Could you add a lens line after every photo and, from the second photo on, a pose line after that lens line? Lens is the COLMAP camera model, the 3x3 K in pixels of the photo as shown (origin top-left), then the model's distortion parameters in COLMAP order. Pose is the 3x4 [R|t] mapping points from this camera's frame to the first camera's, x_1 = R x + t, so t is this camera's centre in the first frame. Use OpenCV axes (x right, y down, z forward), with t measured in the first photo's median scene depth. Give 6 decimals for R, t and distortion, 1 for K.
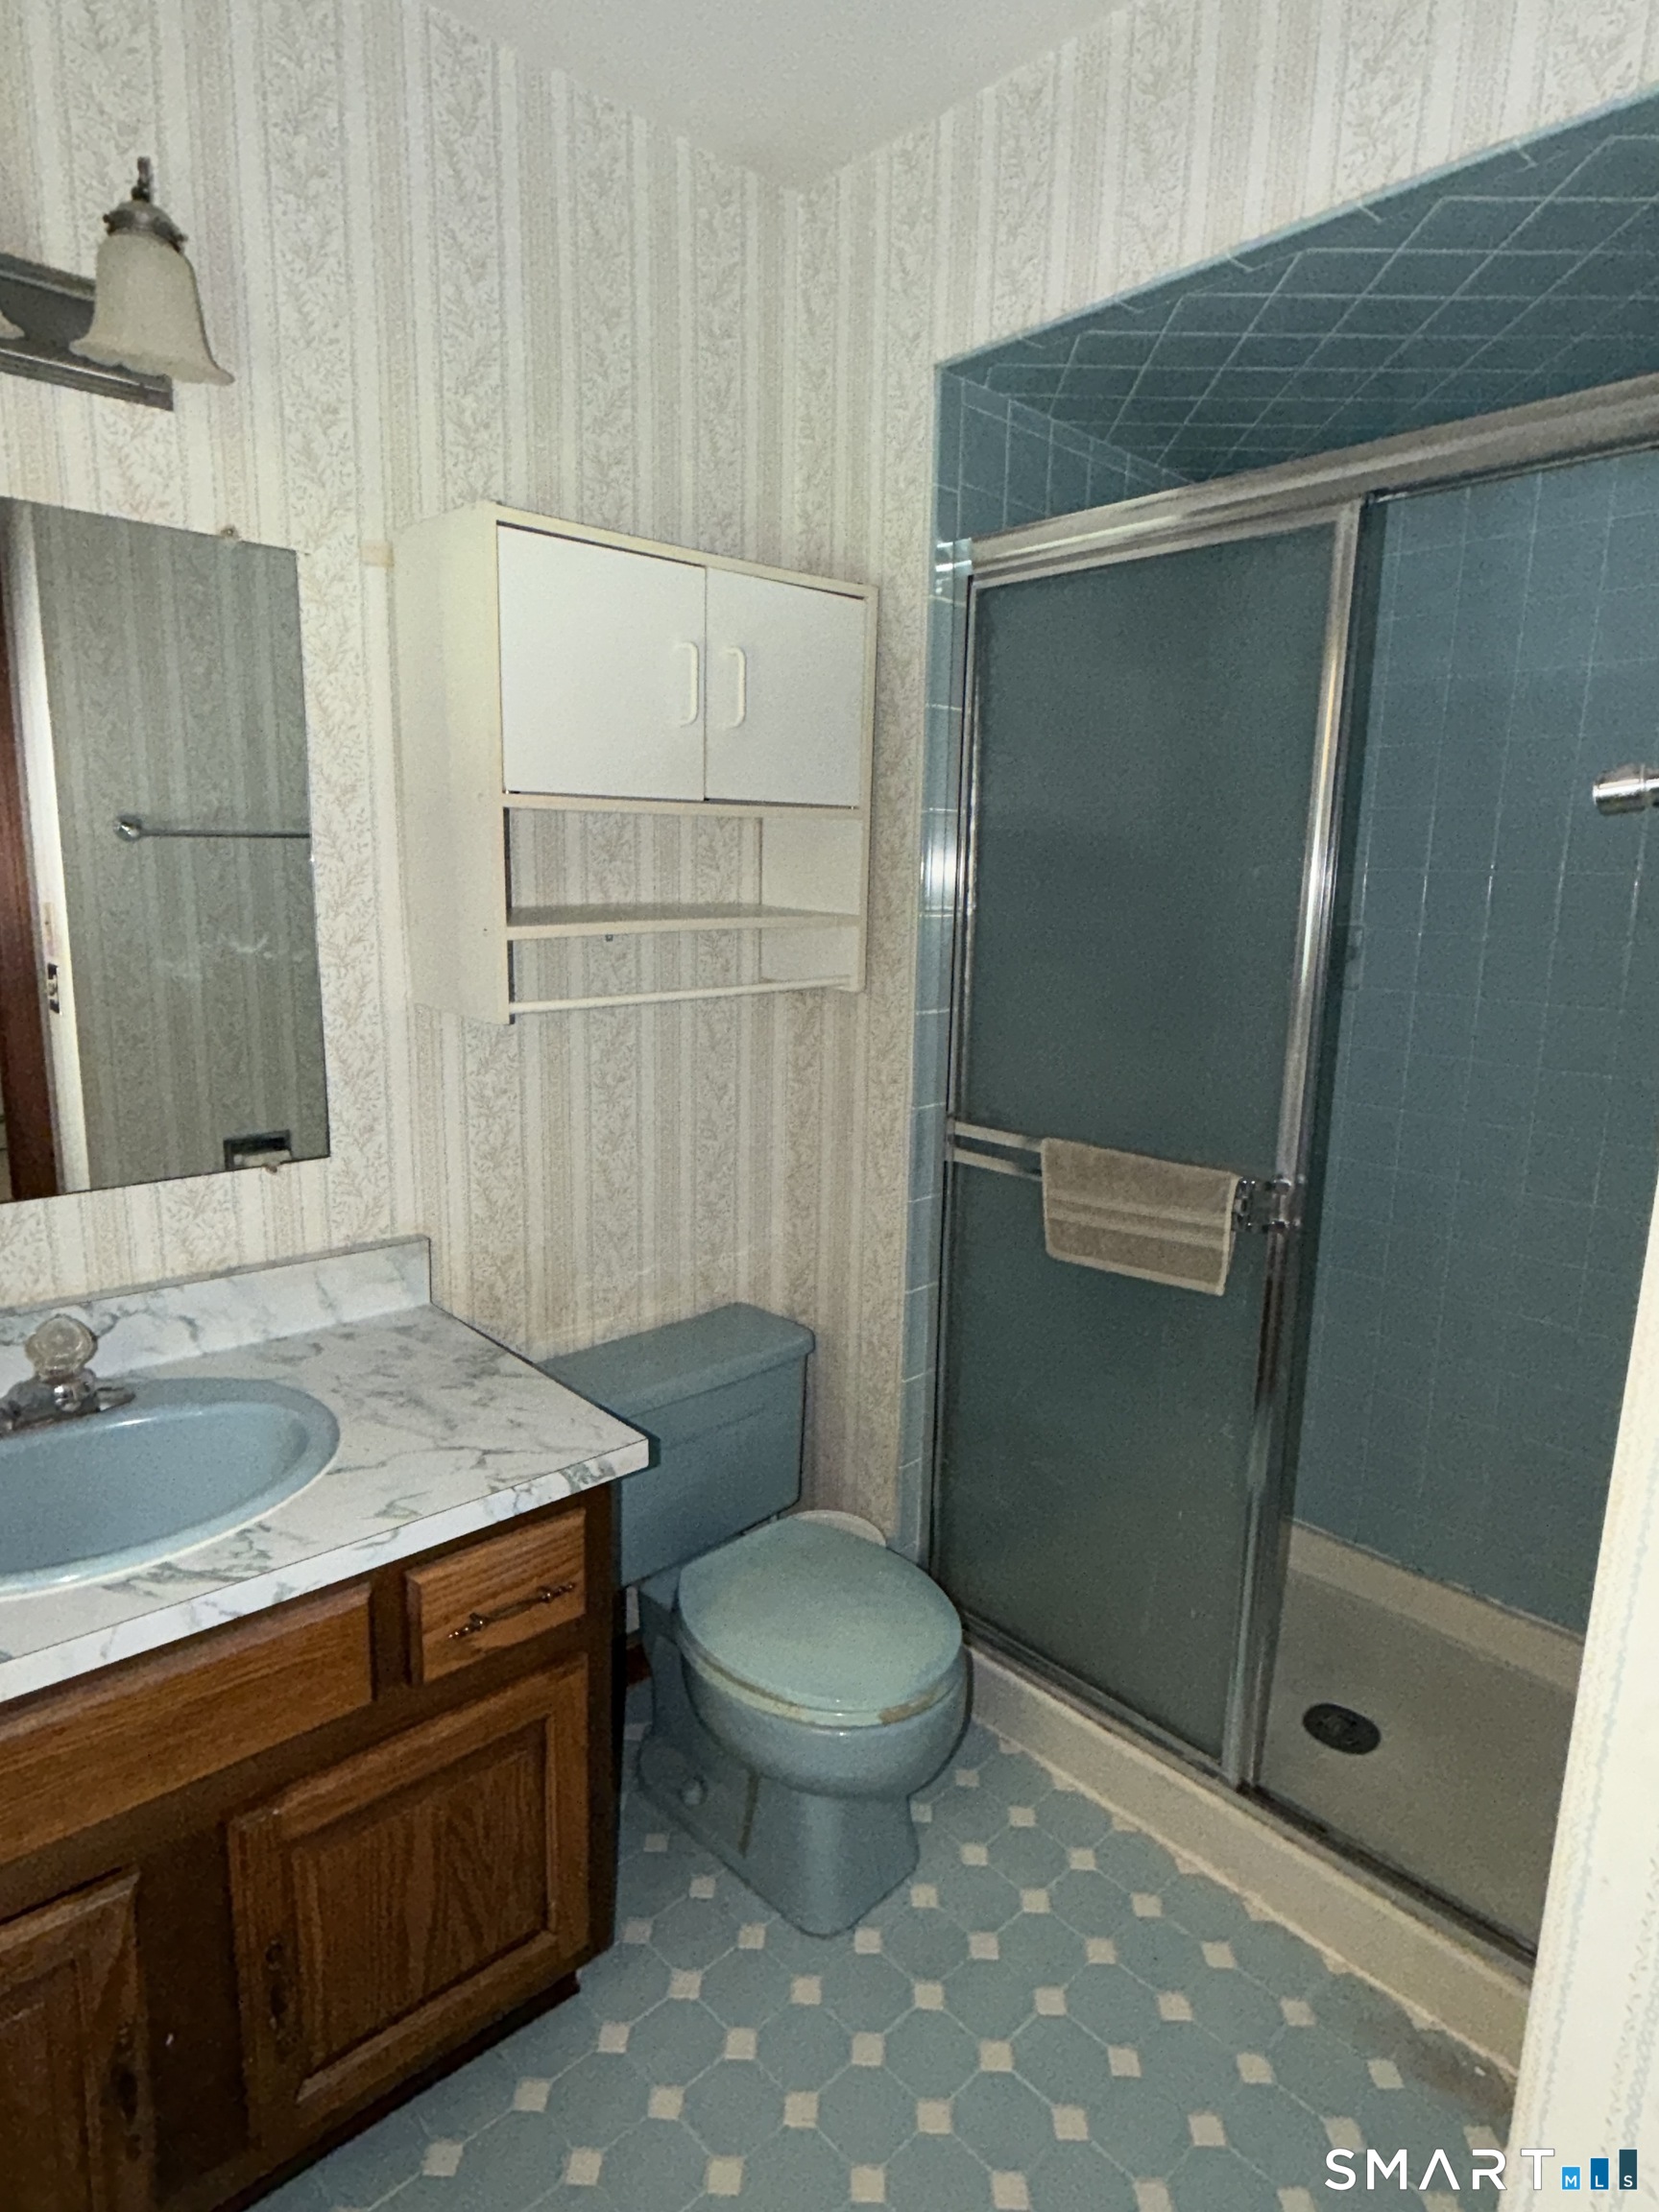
lens RADIAL K [[1221.5, 0, 831.8], [0, 1221.5, 1103.6], [0, 0, 1]] dist [0.001820, 0.000152]
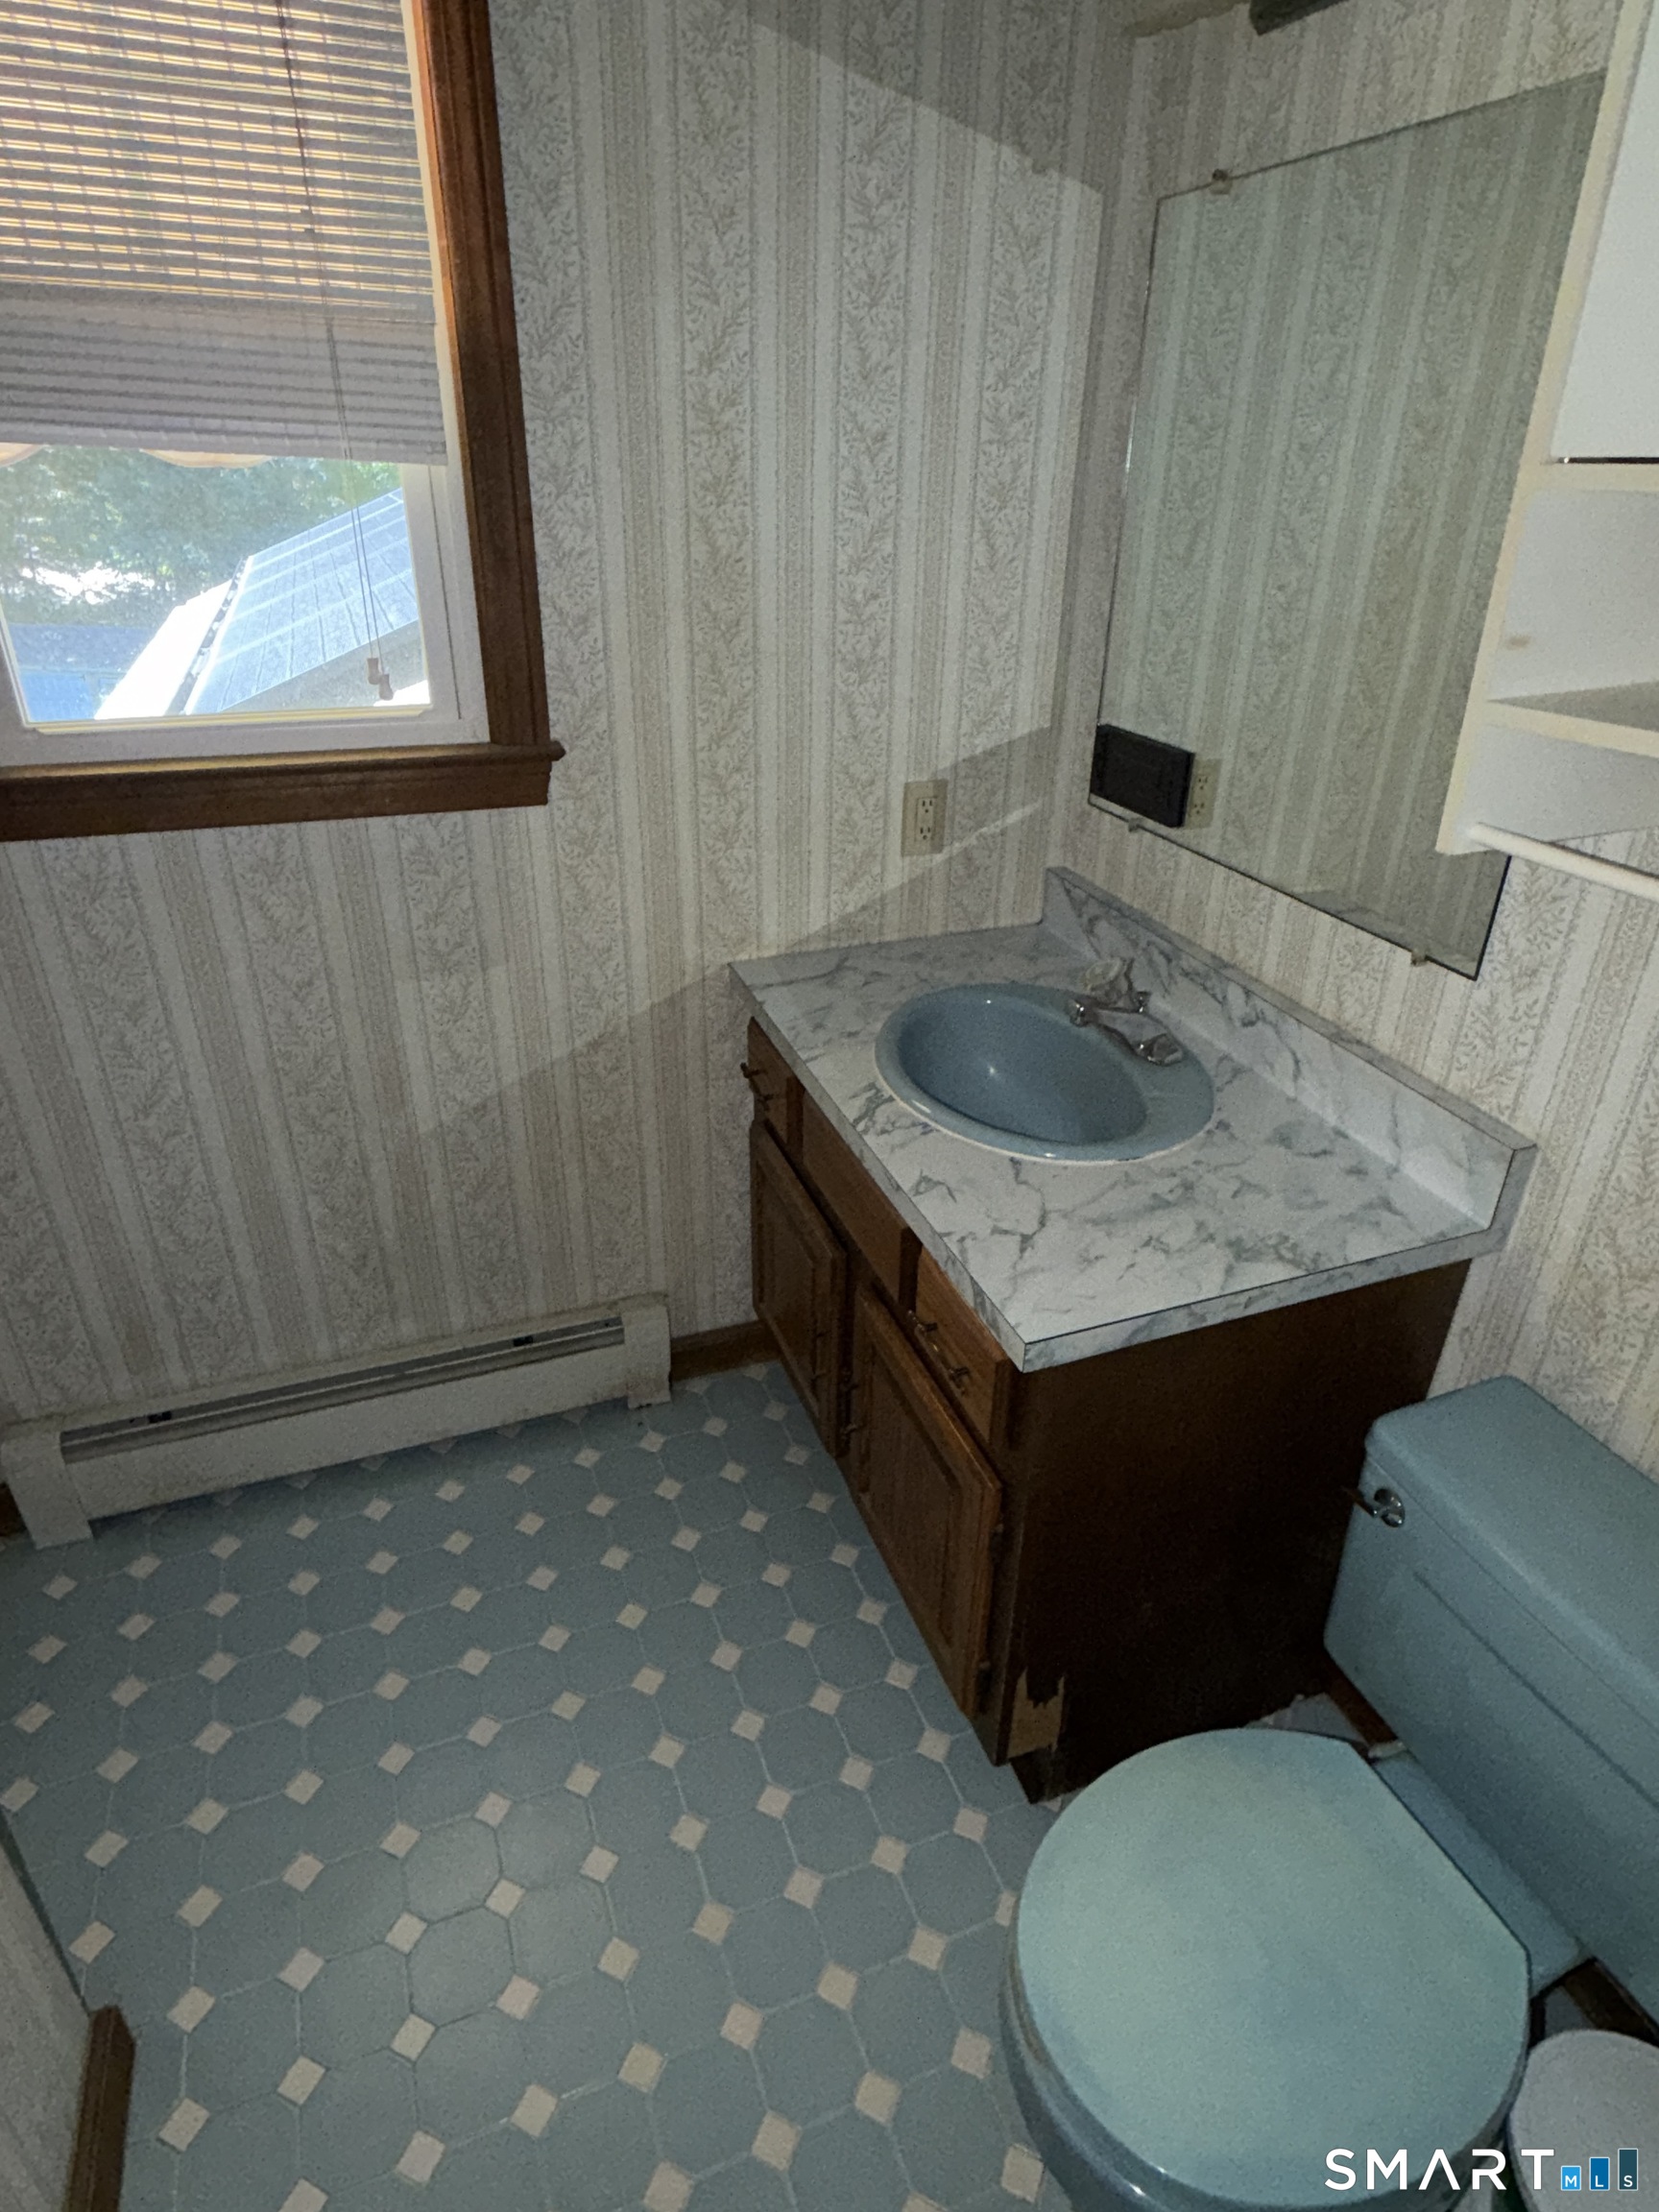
lens RADIAL K [[1221.5, 0, 838.1], [0, 1221.5, 1100.4], [0, 0, 1]] dist [0.001820, 0.000152]
pose [[-0.373407, 0.406367, -0.833926, 0.448789], [-0.202360, 0.841619, 0.500726, -0.214301], [0.905327, 0.355728, -0.232034, 0.911391]]
